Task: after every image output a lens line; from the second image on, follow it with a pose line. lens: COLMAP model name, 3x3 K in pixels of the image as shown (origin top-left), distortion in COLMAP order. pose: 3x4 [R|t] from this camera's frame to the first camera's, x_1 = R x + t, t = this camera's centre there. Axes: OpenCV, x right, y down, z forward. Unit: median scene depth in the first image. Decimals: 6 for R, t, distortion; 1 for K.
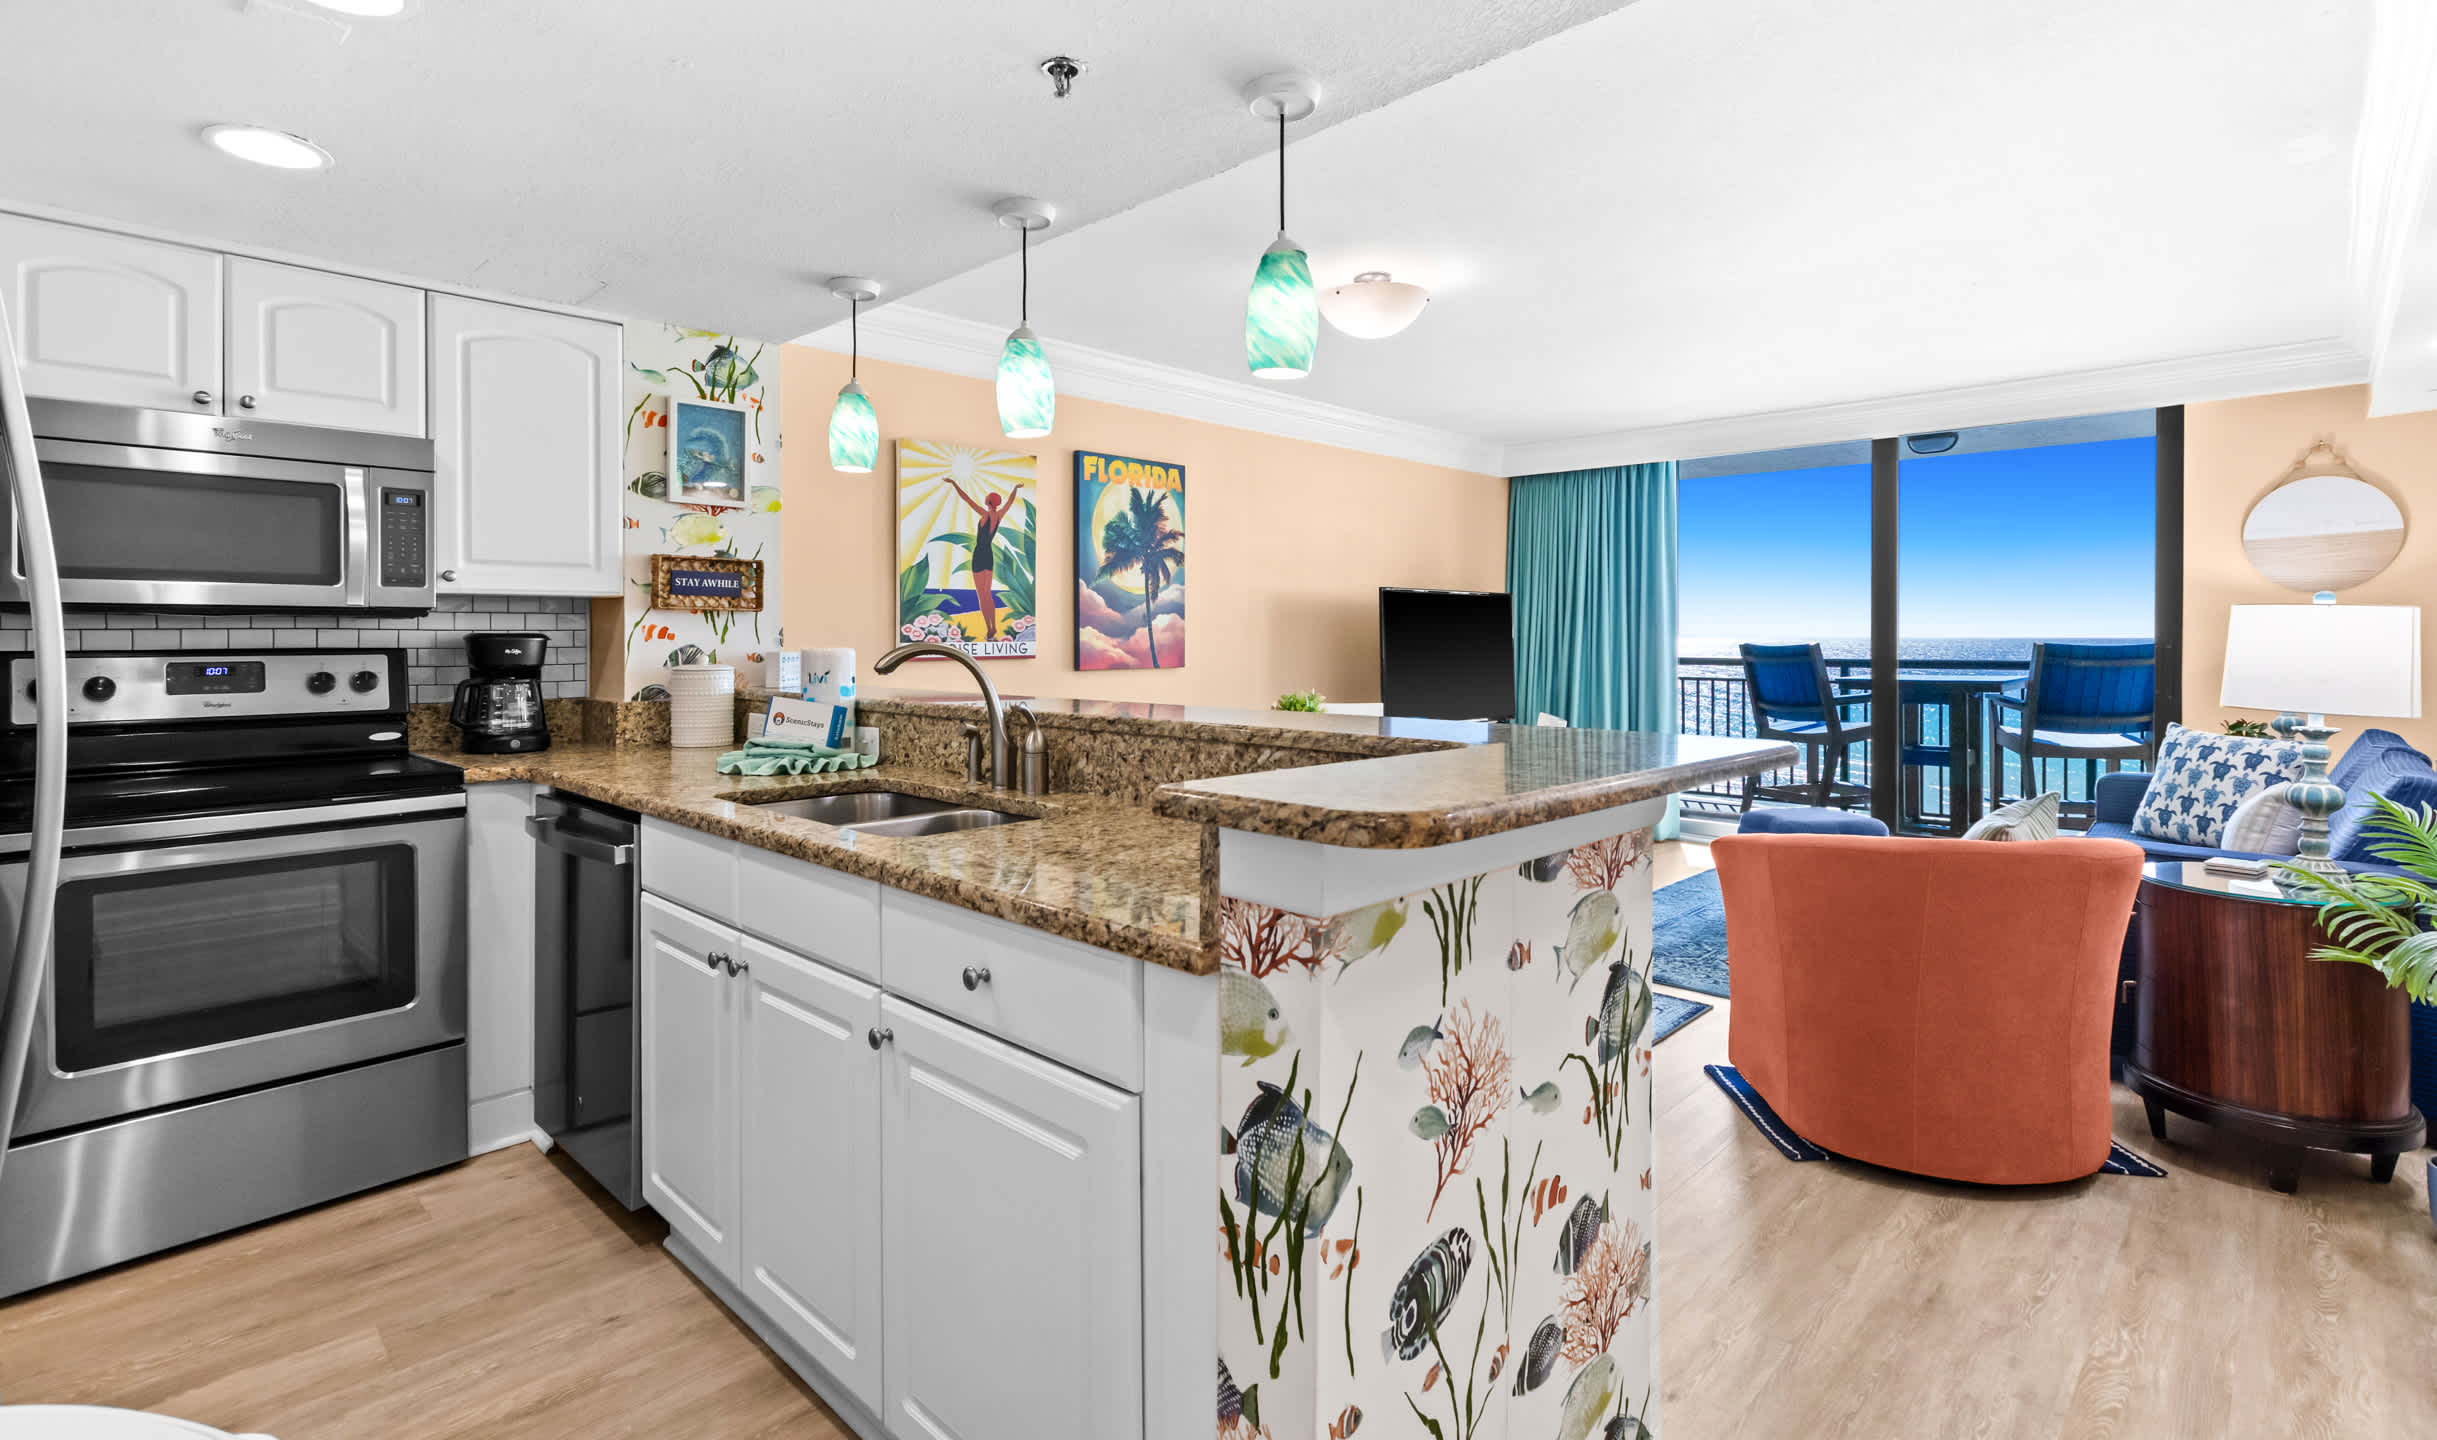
lens RADIAL K [[1135.8, 0, 1218.8], [0, 1135.8, 643.8], [0, 0, 1]] dist [0.000668, 0.000219]
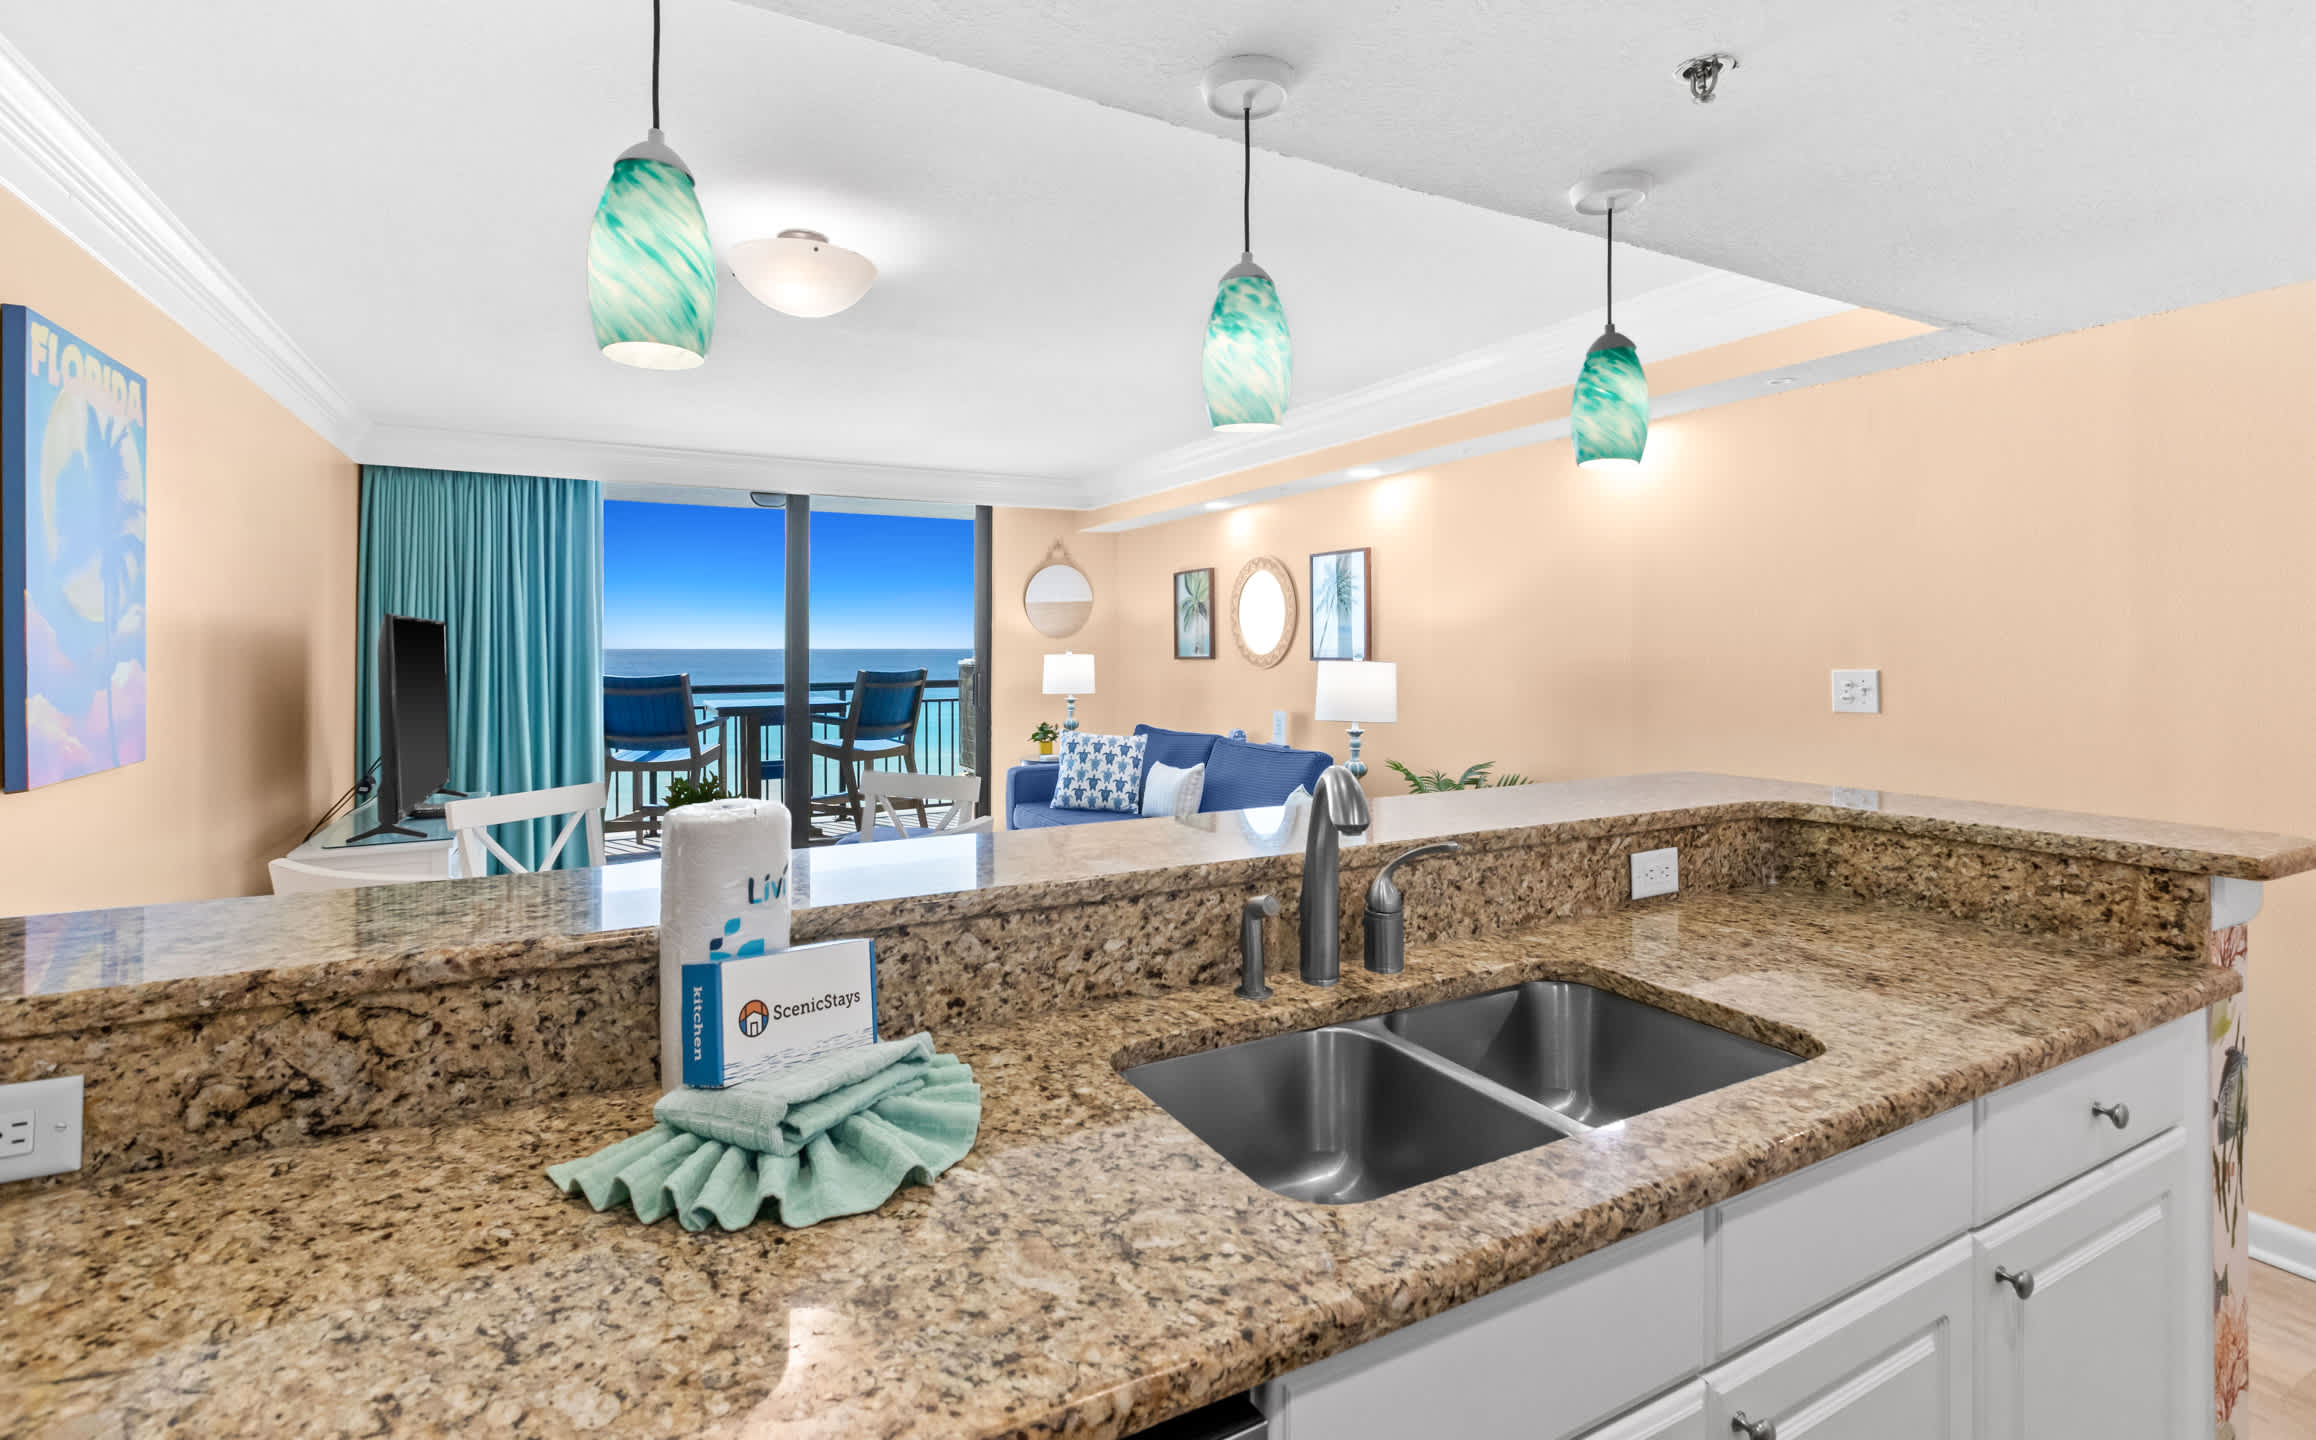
lens RADIAL K [[1050.6, 0, 1147.5], [0, 1050.6, 645.7], [0, 0, 1]] dist [-0.001167, -0.000061]
pose [[0.309726, 0.000797, 0.950825, -0.399294], [0.007131, 0.999970, -0.003161, -0.031373], [-0.950799, 0.007759, 0.309711, 0.458688]]
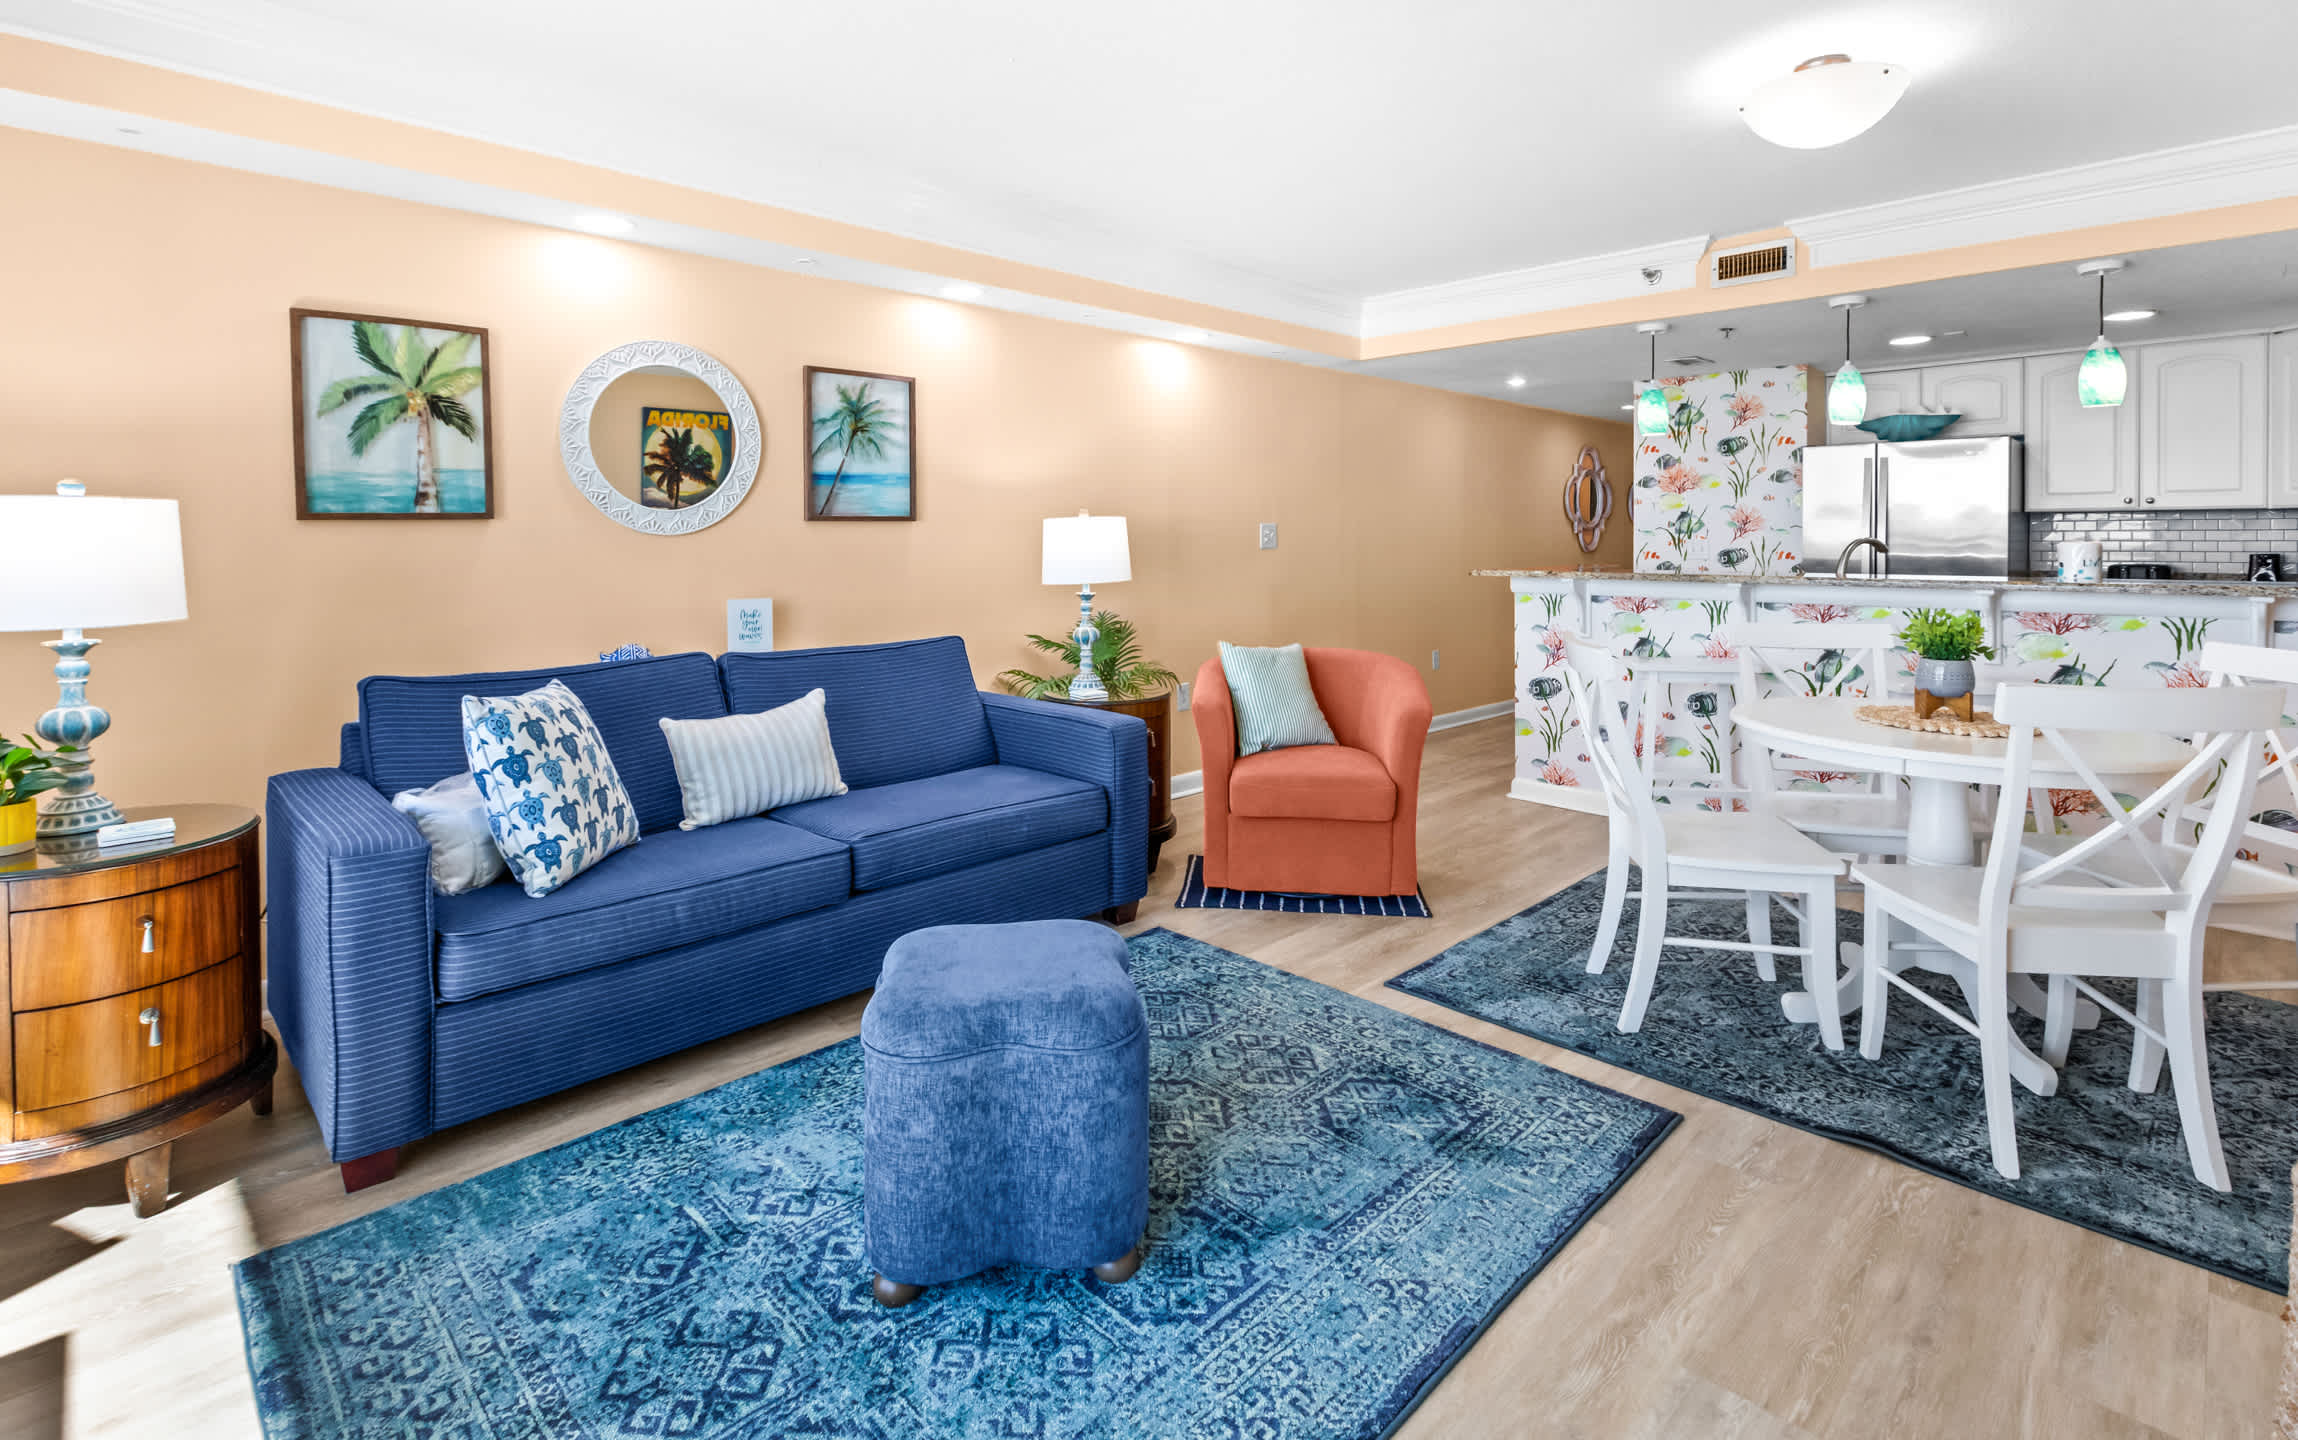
lens RADIAL K [[1072.5, 0, 1150.7], [0, 1072.5, 553.2], [0, 0, 1]] dist [0.002086, 0.000192]
pose [[-0.999642, 0.003612, 0.026516, 0.478620], [0.004200, 0.999746, 0.022160, -0.009321], [-0.026429, 0.022264, -0.999403, 1.454245]]
